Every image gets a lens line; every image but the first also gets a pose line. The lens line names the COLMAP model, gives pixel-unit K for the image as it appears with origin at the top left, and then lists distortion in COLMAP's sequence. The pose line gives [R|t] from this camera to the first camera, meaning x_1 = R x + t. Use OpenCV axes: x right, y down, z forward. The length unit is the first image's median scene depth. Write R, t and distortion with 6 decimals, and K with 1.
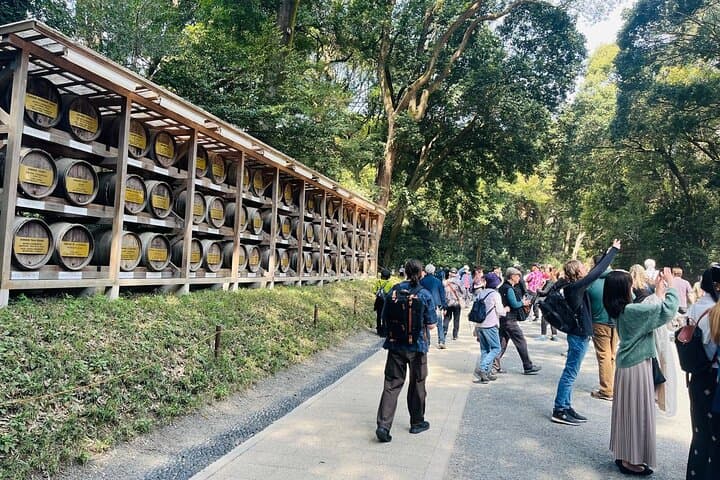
lens RADIAL K [[524.2, 0, 363.0], [0, 524.2, 235.7], [0, 0, 1]] dist [0.034053, -0.043206]
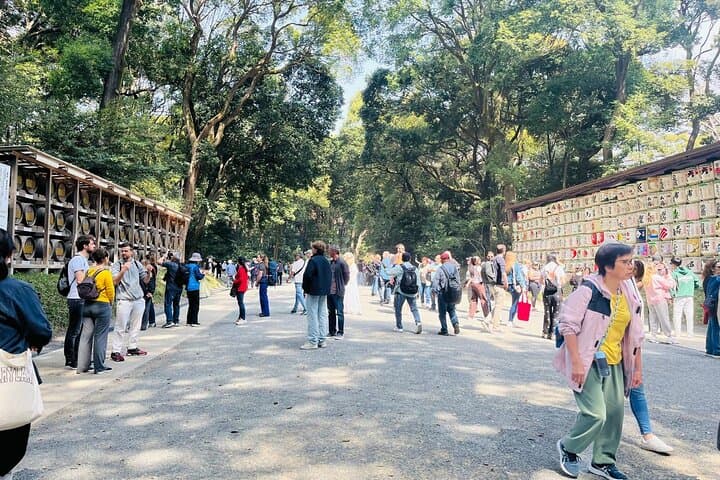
lens RADIAL K [[528.2, 0, 362.3], [0, 528.2, 254.0], [0, 0, 1]] dist [0.009292, -0.000673]
pose [[0.934822, -0.014914, 0.354802, -0.021621], [0.000456, 0.999167, 0.040798, -0.009234], [-0.355115, -0.037977, 0.934051, -0.316539]]
